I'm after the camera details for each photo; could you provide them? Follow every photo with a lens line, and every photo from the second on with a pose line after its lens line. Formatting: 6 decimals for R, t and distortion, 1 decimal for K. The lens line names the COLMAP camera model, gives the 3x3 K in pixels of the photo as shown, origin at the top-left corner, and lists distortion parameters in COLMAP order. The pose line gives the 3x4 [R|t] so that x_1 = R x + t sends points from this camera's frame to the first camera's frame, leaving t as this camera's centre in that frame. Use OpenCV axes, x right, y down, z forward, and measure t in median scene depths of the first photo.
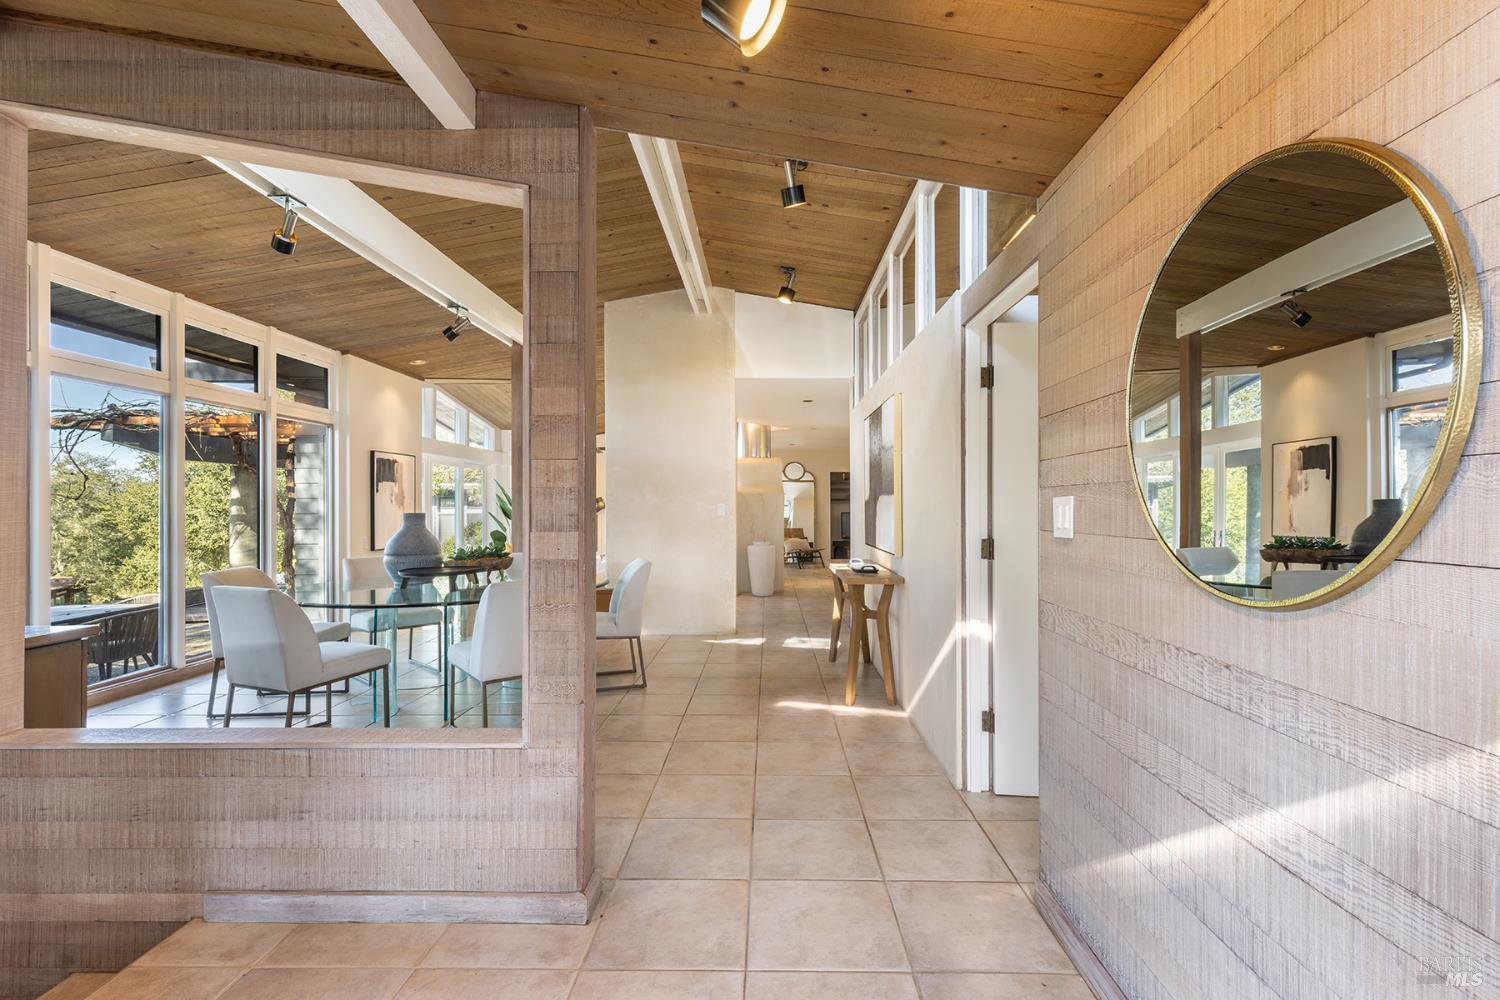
lens RADIAL K [[684.1, 0, 750.0], [0, 684.1, 500.0], [0, 0, 1]] dist [0.004315, 0.000340]
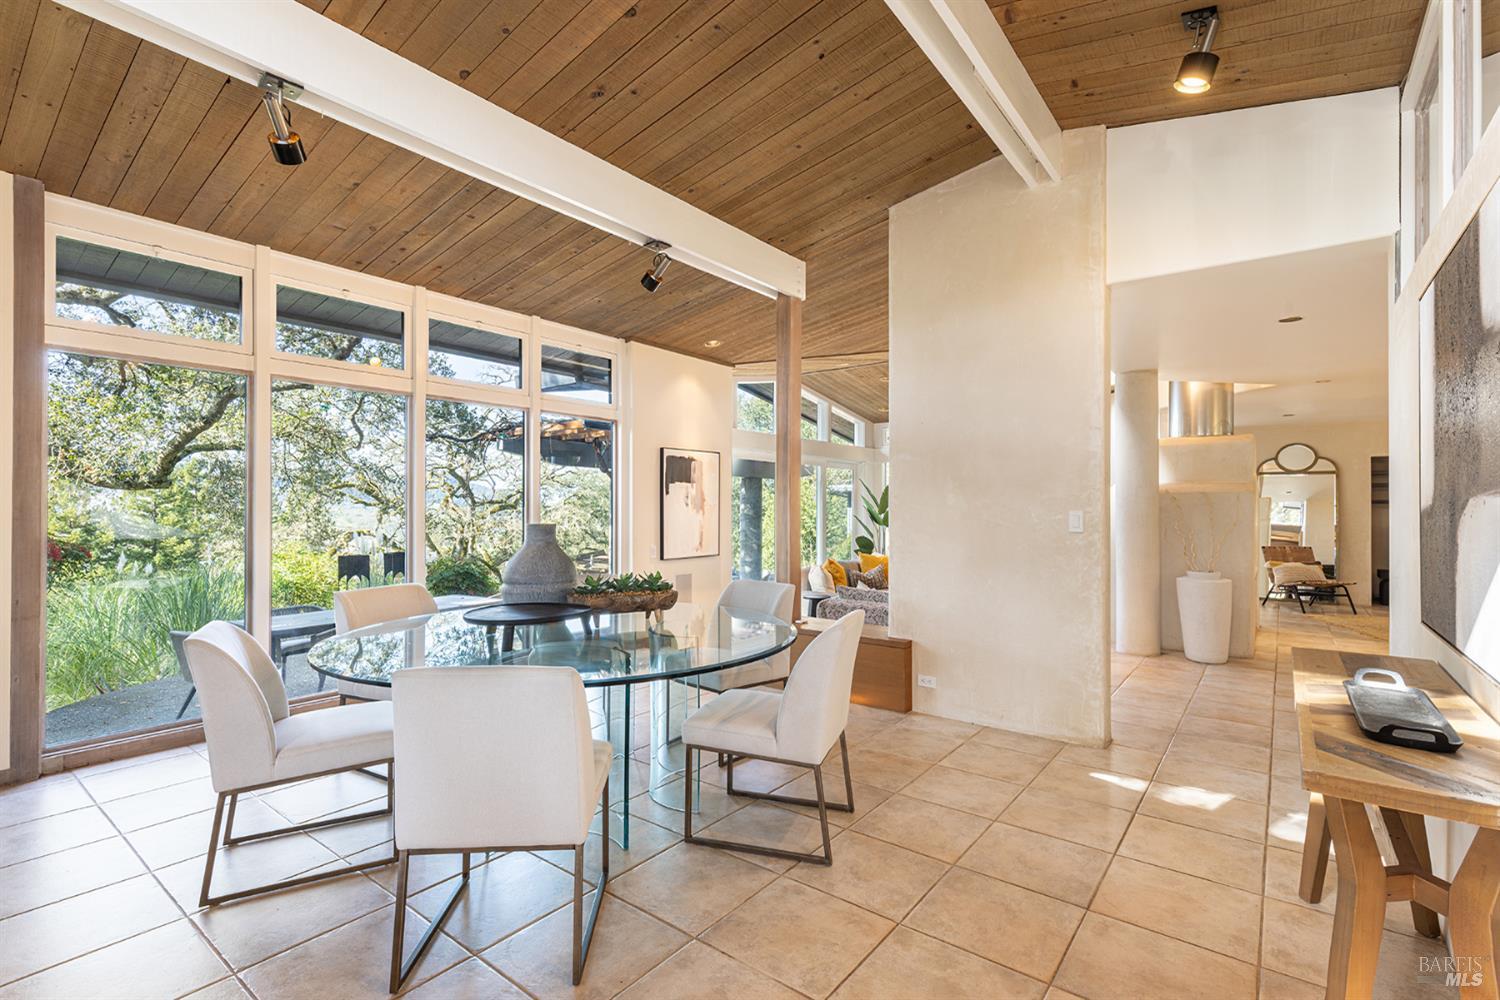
lens RADIAL K [[684.1, 0, 750.0], [0, 684.1, 500.0], [0, 0, 1]] dist [0.004315, 0.000340]
pose [[0.805547, -0.000927, -0.592531, 0.225132], [0.000435, 0.999999, -0.000973, -0.010268], [0.592532, 0.000526, 0.805547, 1.159316]]
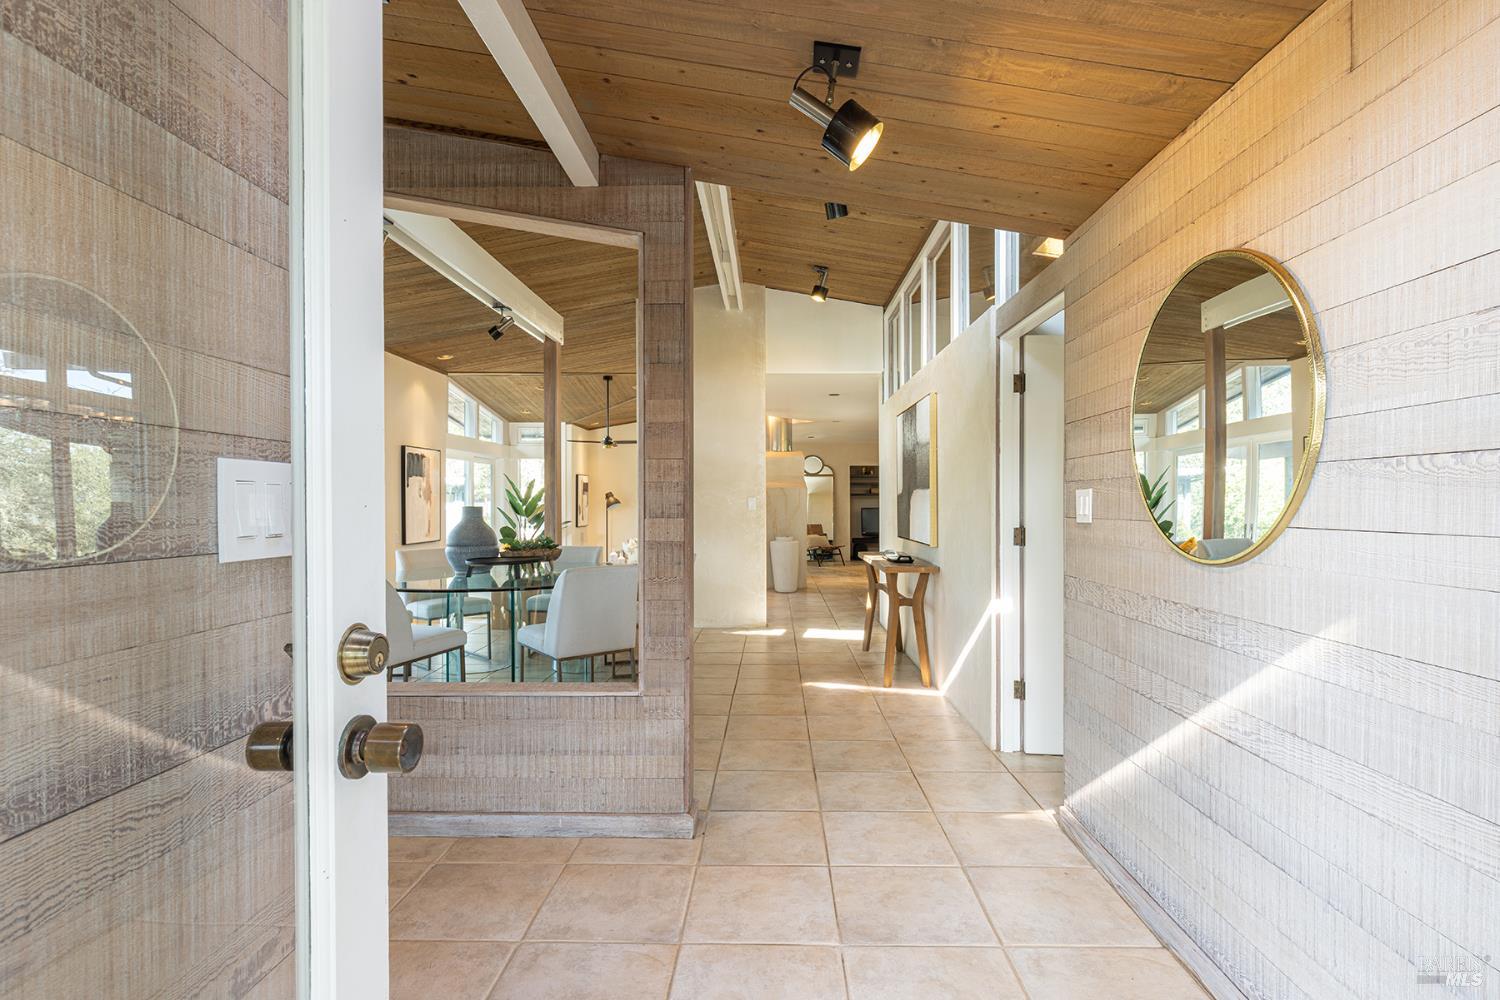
lens RADIAL K [[743.6, 0, 750.0], [0, 743.6, 500.0], [0, 0, 1]] dist [-0.000313, -0.000420]
pose [[0.999986, -0.000264, -0.005238, -0.118704], [0.000295, 0.999982, 0.006001, 0.005646], [0.005236, -0.006002, 0.999968, -0.297141]]
